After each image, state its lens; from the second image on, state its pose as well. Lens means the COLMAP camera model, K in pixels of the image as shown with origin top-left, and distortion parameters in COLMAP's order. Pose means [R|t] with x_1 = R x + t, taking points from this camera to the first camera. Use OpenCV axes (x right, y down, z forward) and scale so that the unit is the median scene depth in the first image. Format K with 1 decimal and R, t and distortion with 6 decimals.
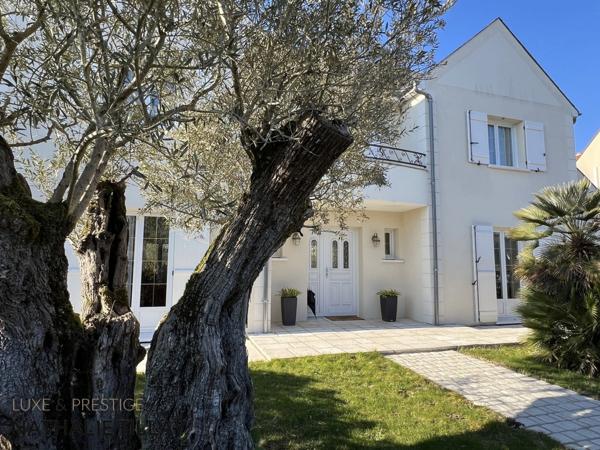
lens RADIAL K [[436.1, 0, 300.0], [0, 436.1, 225.0], [0, 0, 1]] dist [0.040943, -0.000927]
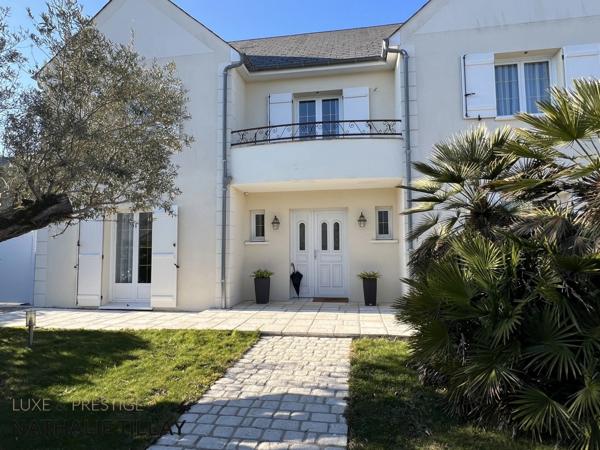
lens RADIAL K [[395.3, 0, 299.9], [0, 395.3, 232.9], [0, 0, 1]] dist [0.002603, 0.001721]
pose [[0.850194, -0.044279, -0.524604, 0.522293], [0.072704, 0.996784, 0.033694, 0.024126], [0.521425, -0.066787, 0.850679, 0.198945]]
